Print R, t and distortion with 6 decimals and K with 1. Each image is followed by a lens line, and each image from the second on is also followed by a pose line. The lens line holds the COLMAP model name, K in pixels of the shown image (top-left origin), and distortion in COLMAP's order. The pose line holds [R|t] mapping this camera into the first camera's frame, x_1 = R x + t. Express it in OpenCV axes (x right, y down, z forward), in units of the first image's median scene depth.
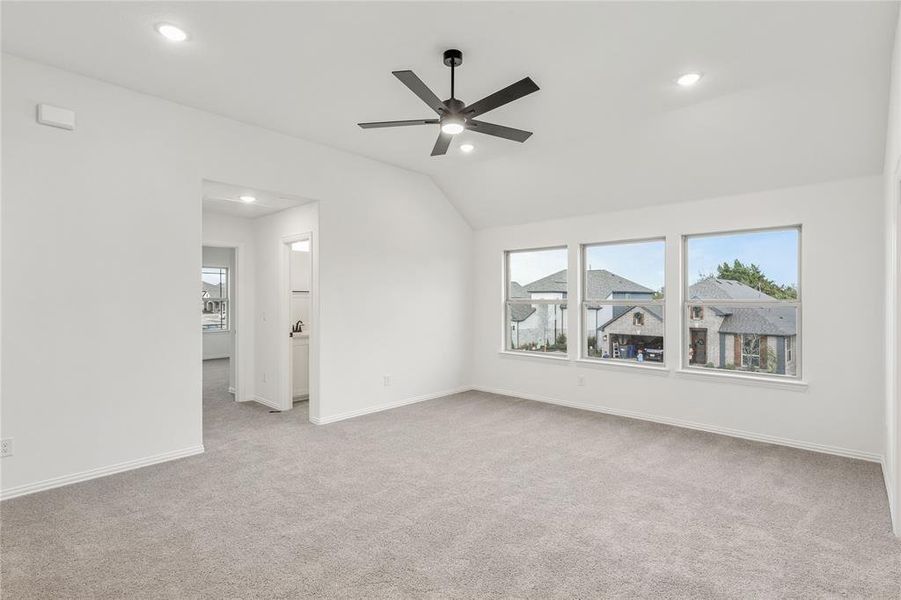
lens RADIAL K [[445.7, 0, 454.5], [0, 445.7, 301.8], [0, 0, 1]] dist [0.000491, 0.000350]
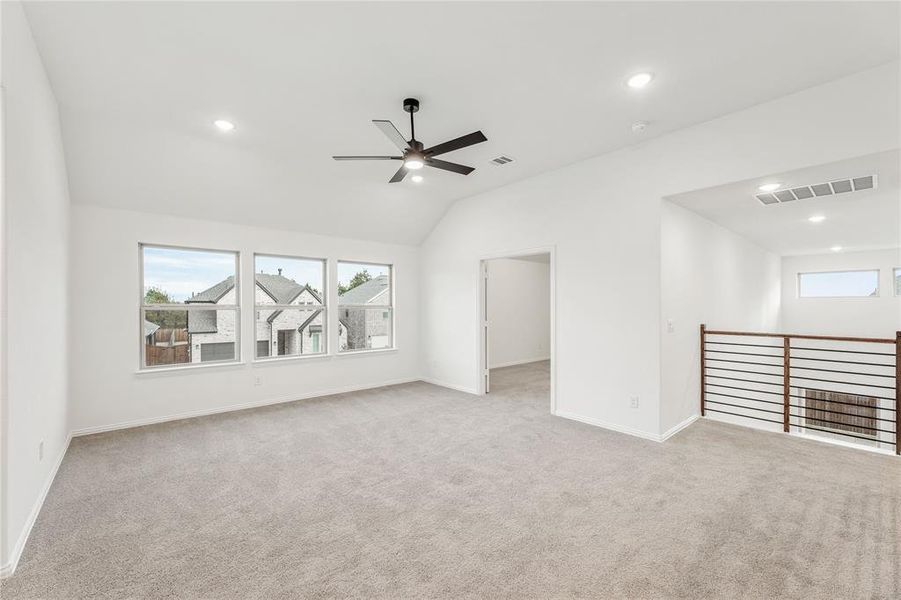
lens RADIAL K [[367.5, 0, 450.5], [0, 367.5, 300.0], [0, 0, 1]] dist [0.000620, 0.000037]
pose [[0.095186, 0.019086, 0.995277, -0.689734], [0.001690, 0.999812, -0.019335, 0.001969], [-0.995458, 0.003523, 0.095135, 0.556153]]
